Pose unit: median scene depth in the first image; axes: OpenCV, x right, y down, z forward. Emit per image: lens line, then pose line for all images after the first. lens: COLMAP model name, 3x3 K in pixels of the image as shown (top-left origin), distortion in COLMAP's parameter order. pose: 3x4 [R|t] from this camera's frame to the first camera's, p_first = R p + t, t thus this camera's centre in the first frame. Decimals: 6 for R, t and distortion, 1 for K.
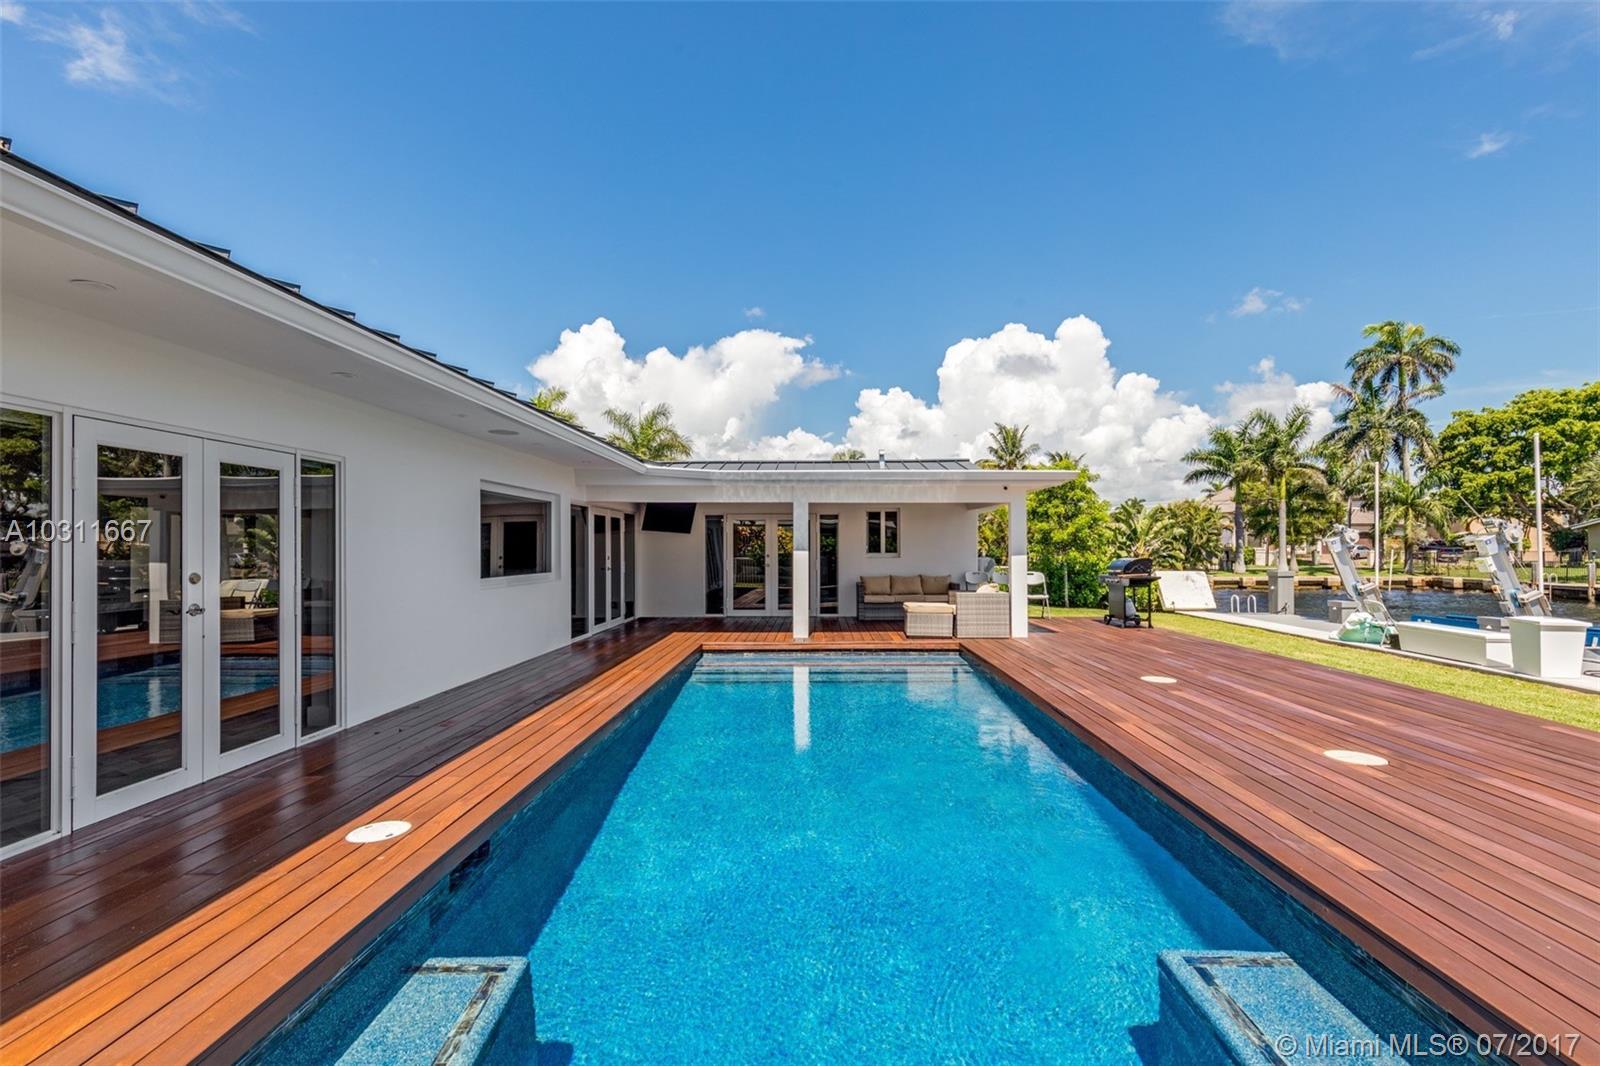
lens RADIAL K [[738.1, 0, 801.6], [0, 738.1, 540.9], [0, 0, 1]] dist [0.000359, -0.000323]
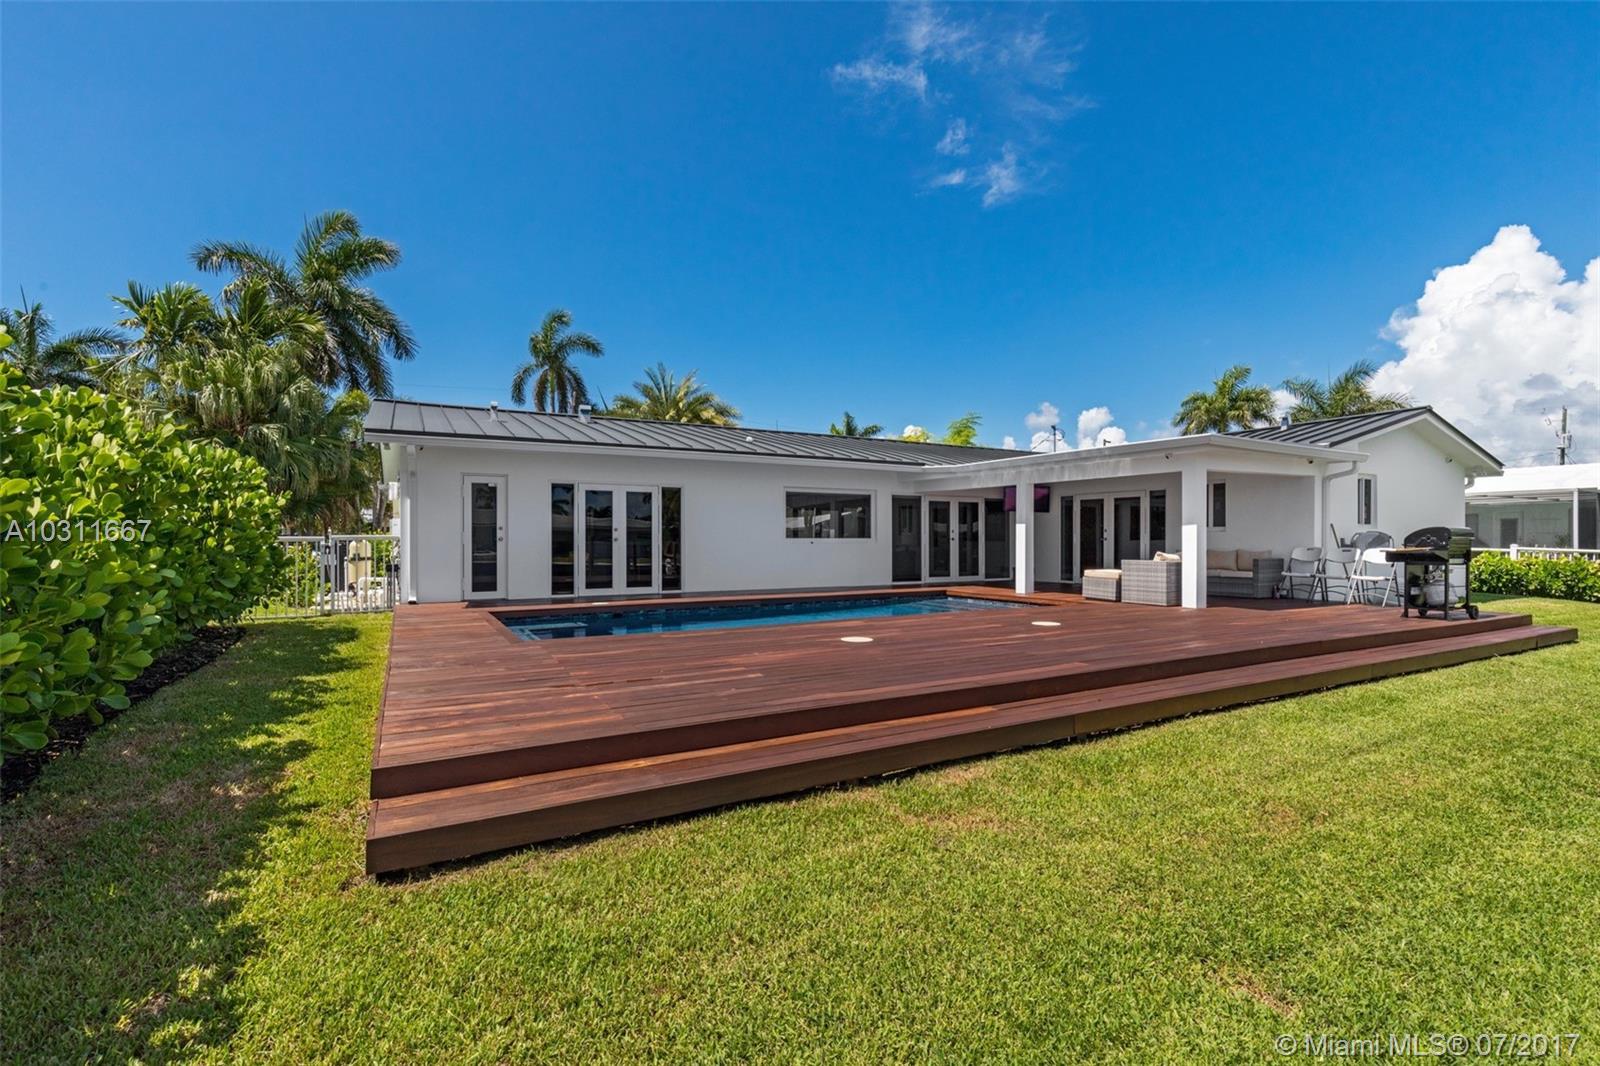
lens RADIAL K [[722.5, 0, 808.3], [0, 722.5, 528.5], [0, 0, 1]] dist [0.017679, 0.000060]
pose [[0.489663, -0.002477, -0.871908, 0.179355], [0.003789, 0.999993, -0.000713, 0.004239], [0.871903, -0.002954, 0.489669, 0.014748]]
